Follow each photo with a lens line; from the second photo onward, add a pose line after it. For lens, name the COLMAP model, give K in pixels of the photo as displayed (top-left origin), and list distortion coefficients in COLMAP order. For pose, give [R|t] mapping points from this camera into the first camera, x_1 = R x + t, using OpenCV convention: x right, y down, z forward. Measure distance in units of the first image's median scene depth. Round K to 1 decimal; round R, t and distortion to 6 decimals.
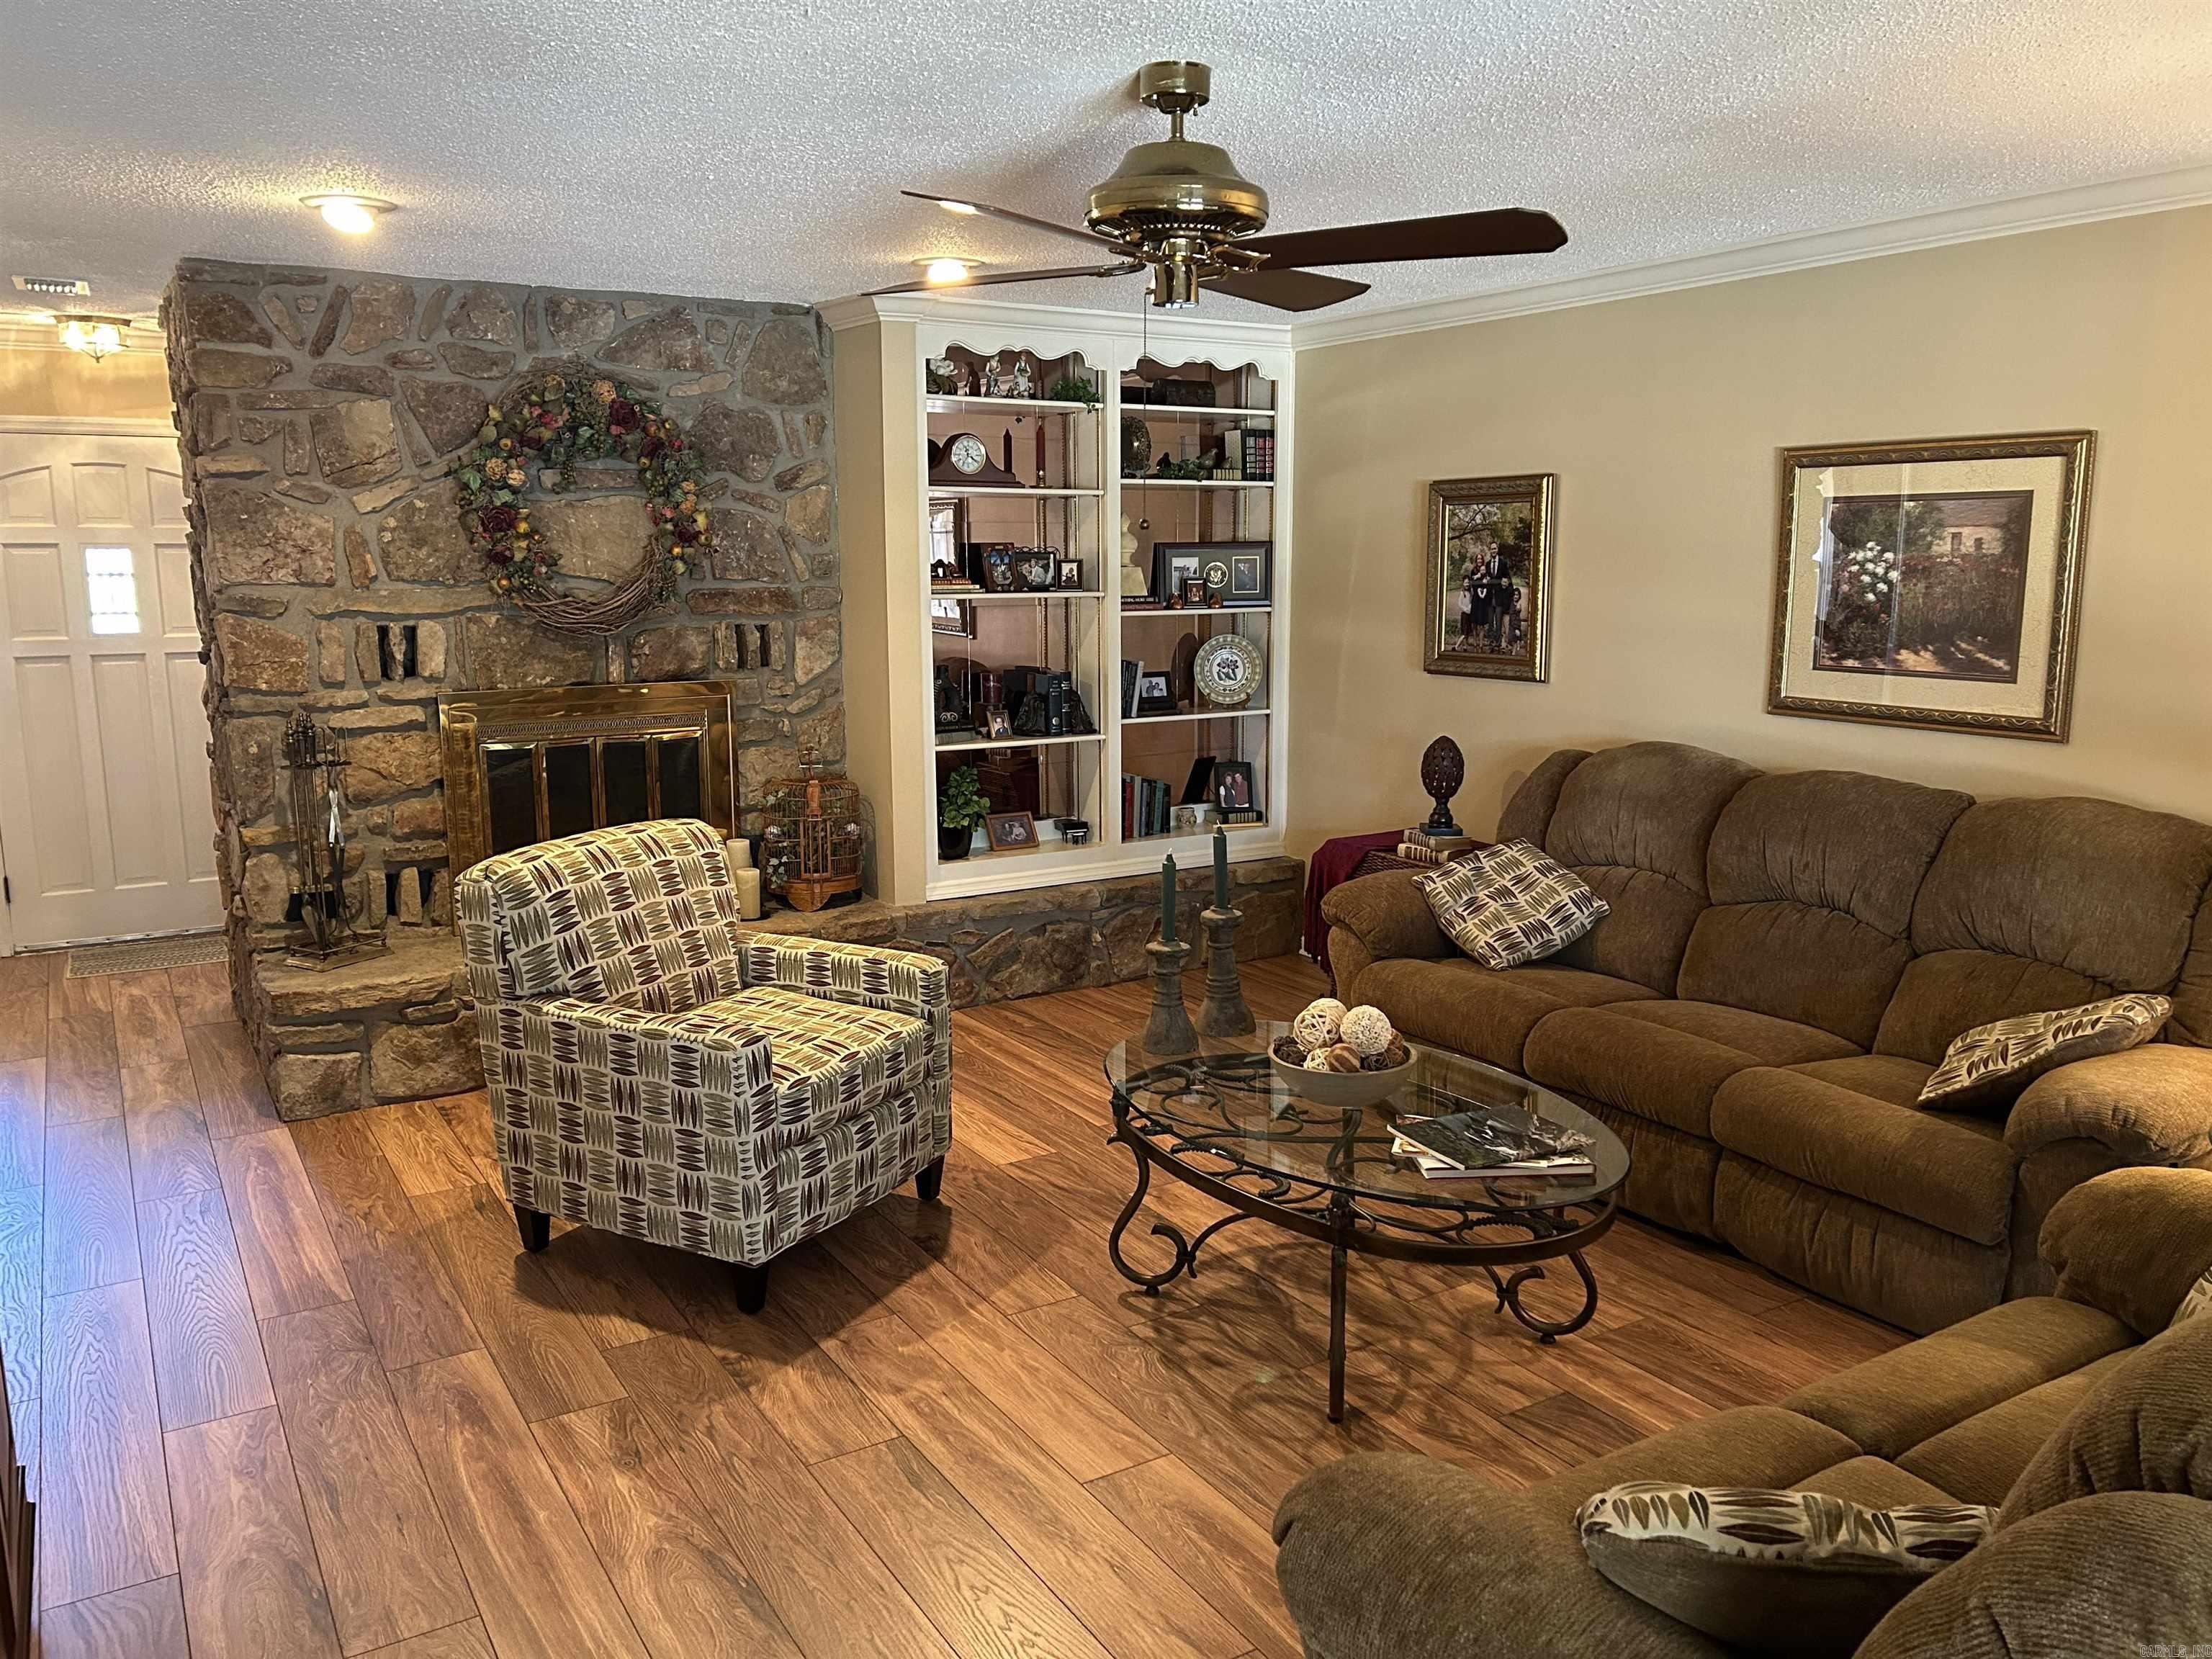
lens RADIAL K [[1661.3, 0, 1108.0], [0, 1661.3, 842.1], [0, 0, 1]] dist [0.048787, -0.062100]
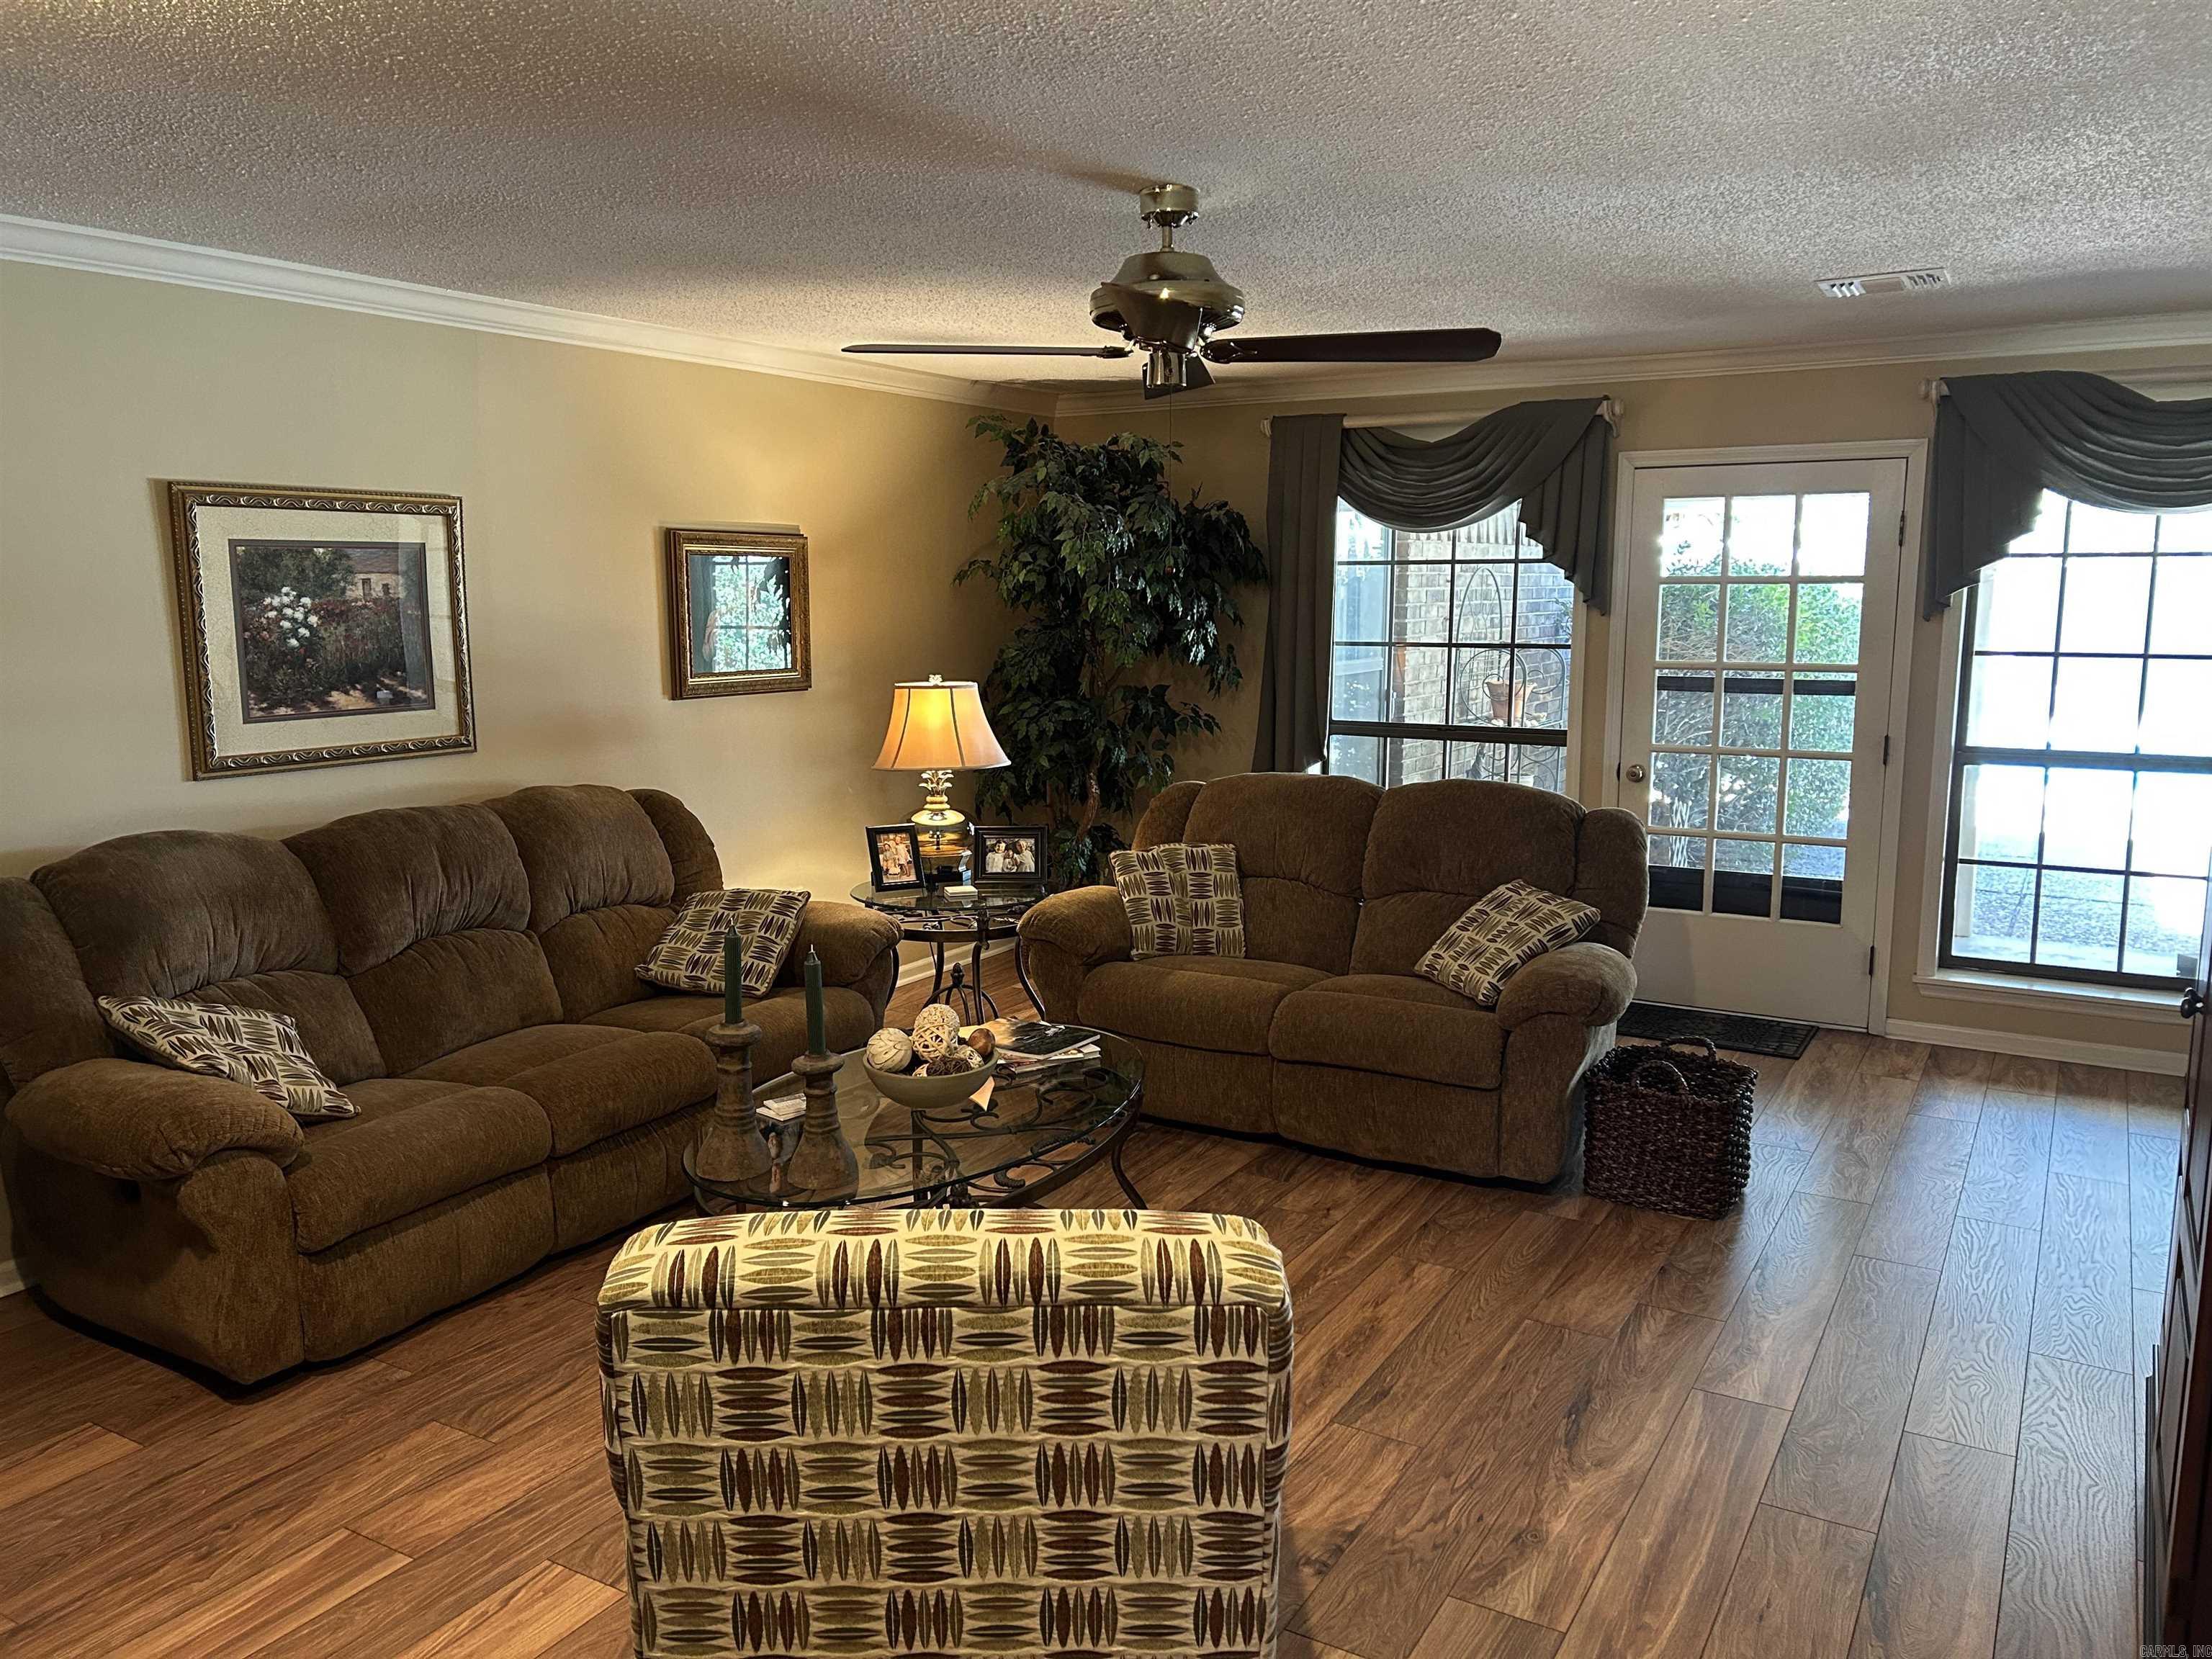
lens RADIAL K [[1661.3, 0, 1108.0], [0, 1661.3, 842.1], [0, 0, 1]] dist [0.048787, -0.062100]
pose [[-0.463692, -0.132698, 0.876003, -0.675676], [0.160846, 0.959683, 0.230514, -0.190909], [-0.871274, 0.247789, -0.423654, 1.068233]]
